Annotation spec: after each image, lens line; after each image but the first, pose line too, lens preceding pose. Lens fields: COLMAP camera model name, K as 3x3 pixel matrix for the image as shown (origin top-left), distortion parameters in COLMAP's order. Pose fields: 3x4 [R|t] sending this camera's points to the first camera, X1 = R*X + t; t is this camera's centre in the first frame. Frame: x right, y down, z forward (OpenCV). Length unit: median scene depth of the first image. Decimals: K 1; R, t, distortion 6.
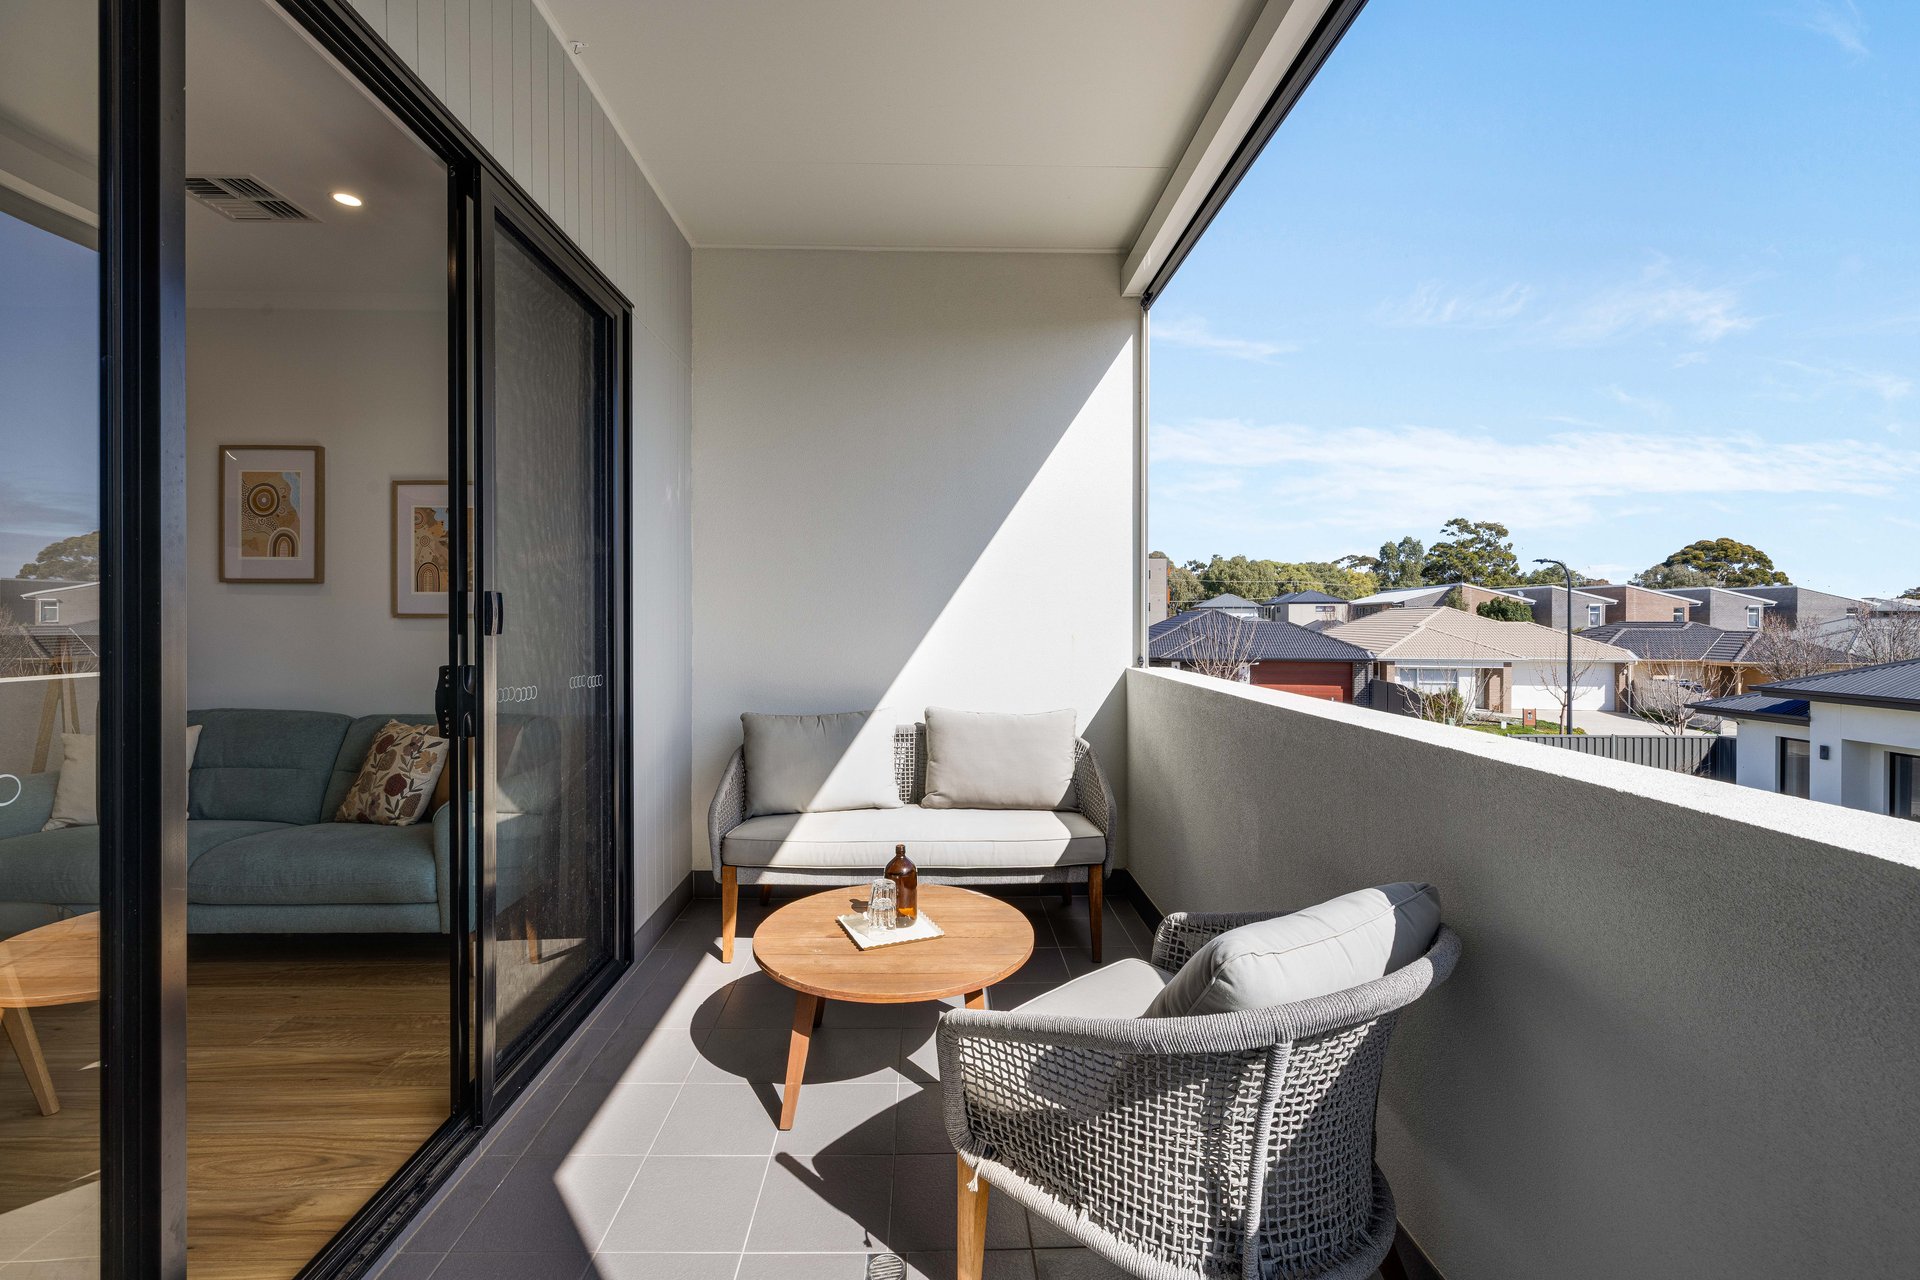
lens RADIAL K [[802.9, 0, 956.1], [0, 802.9, 626.9], [0, 0, 1]] dist [-0.001266, -0.000160]
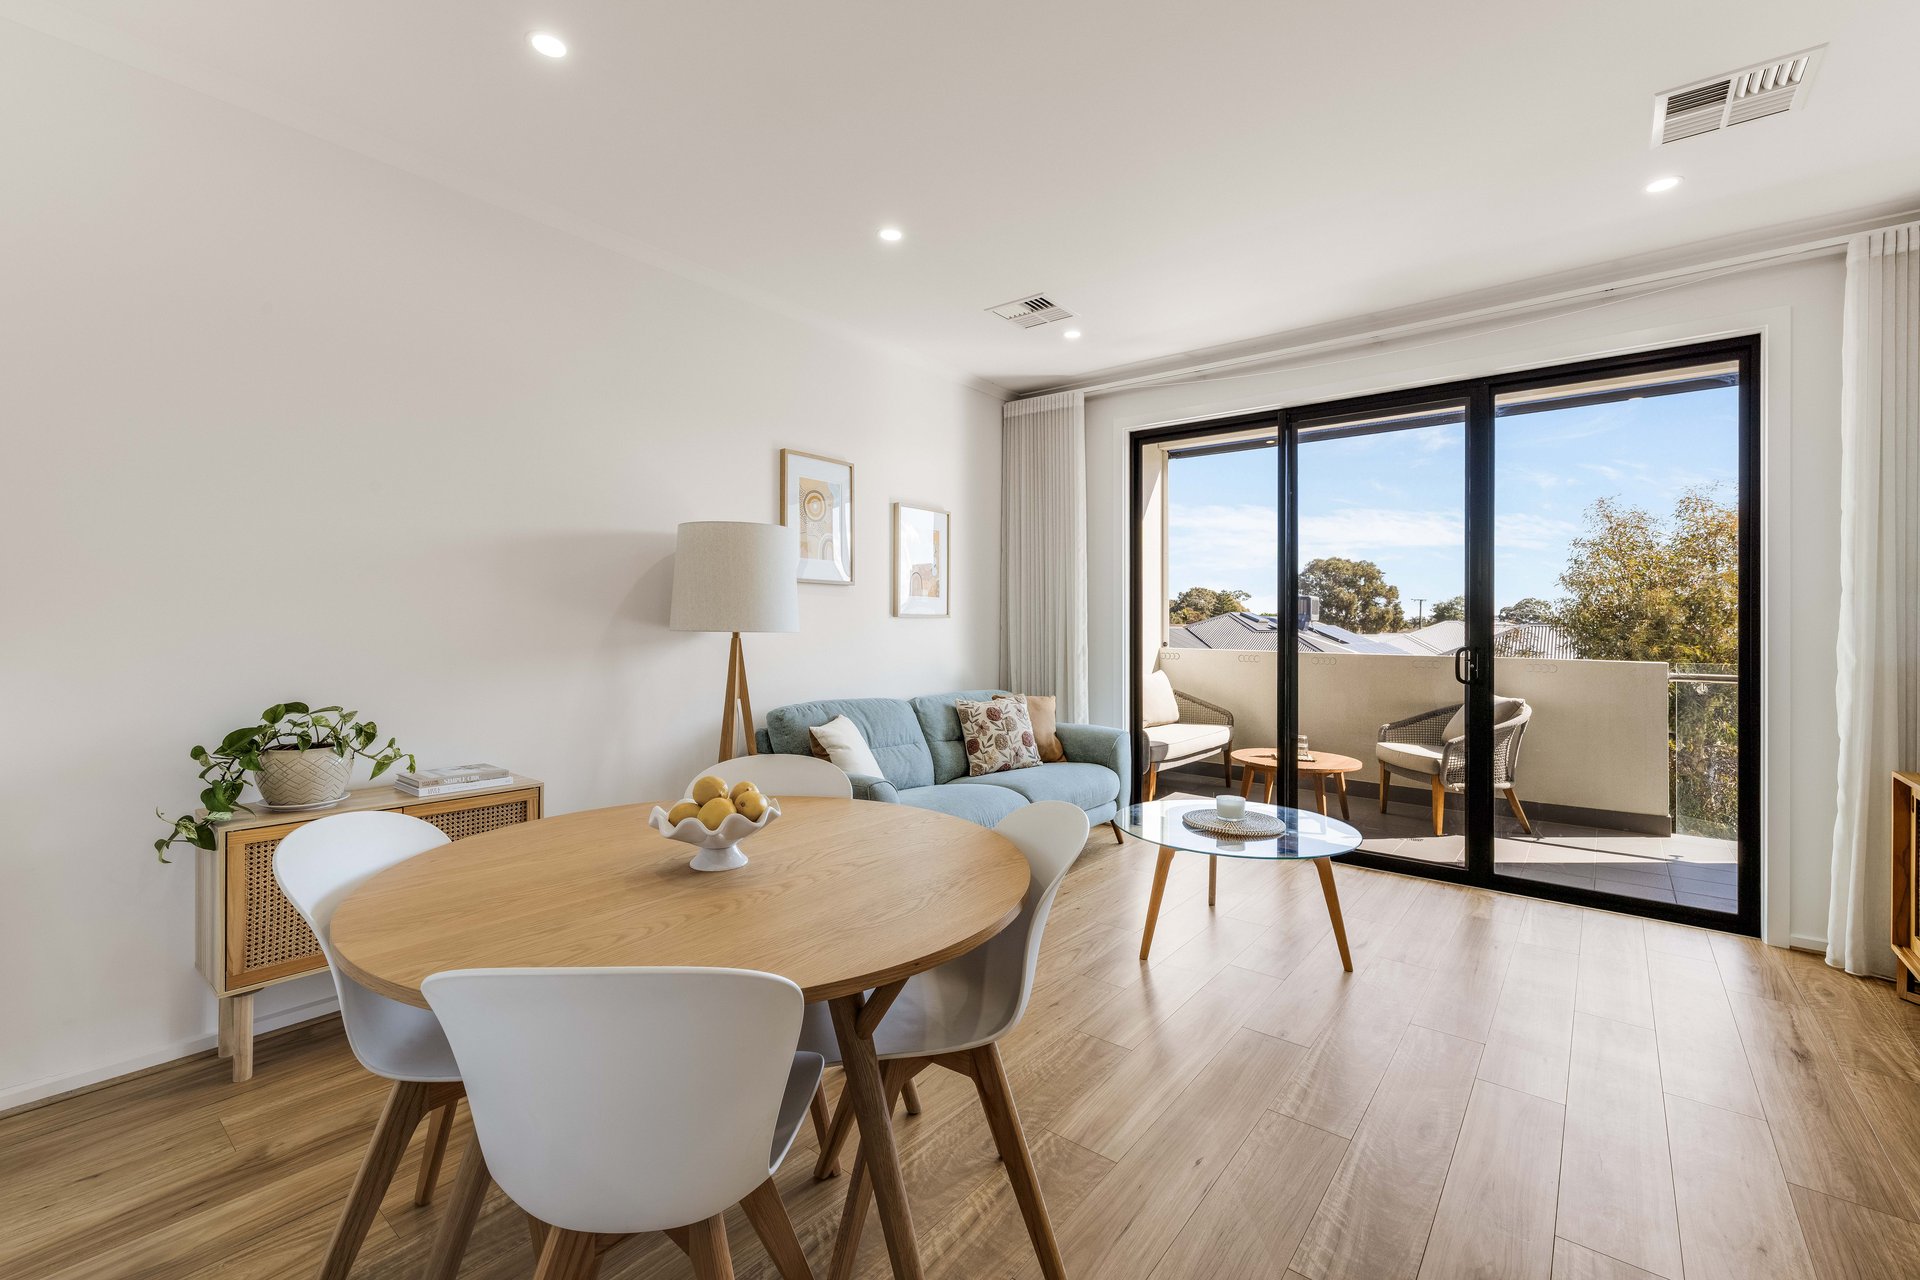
lens RADIAL K [[802.9, 0, 956.1], [0, 802.9, 626.9], [0, 0, 1]] dist [-0.001266, -0.000160]
pose [[0.647588, 0.002313, 0.761987, -1.565377], [-0.003759, 0.999993, 0.000159, 0.001898], [-0.761981, -0.002967, 0.647592, 0.164634]]
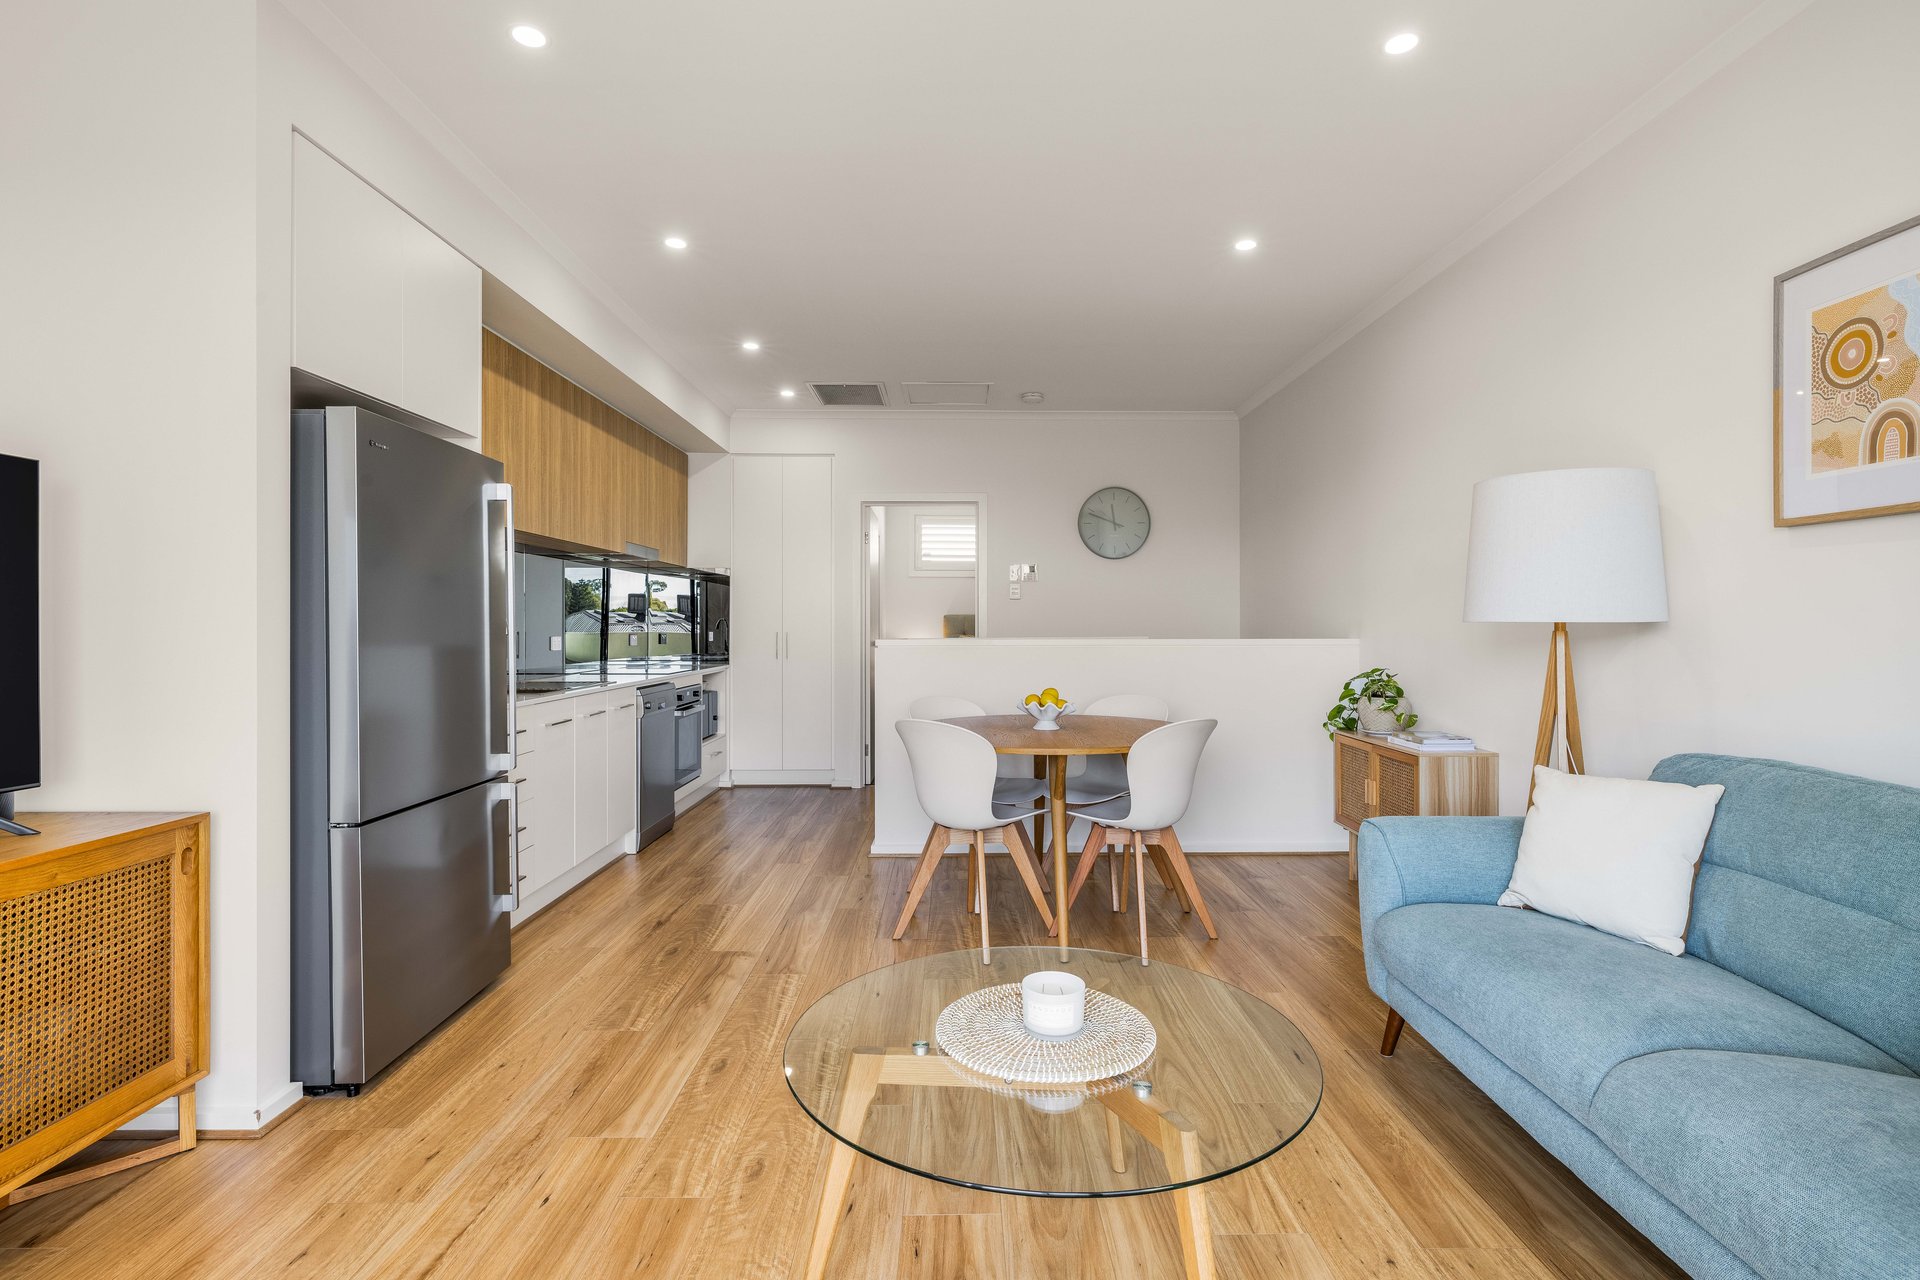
lens RADIAL K [[918.6, 0, 957.5], [0, 918.6, 627.6], [0, 0, 1]] dist [0.000616, 0.000015]
pose [[-0.027155, 0.004085, -0.999623, -0.278002], [-0.000619, 0.999991, 0.004104, 0.010470], [0.999631, 0.000730, -0.027152, 0.462692]]
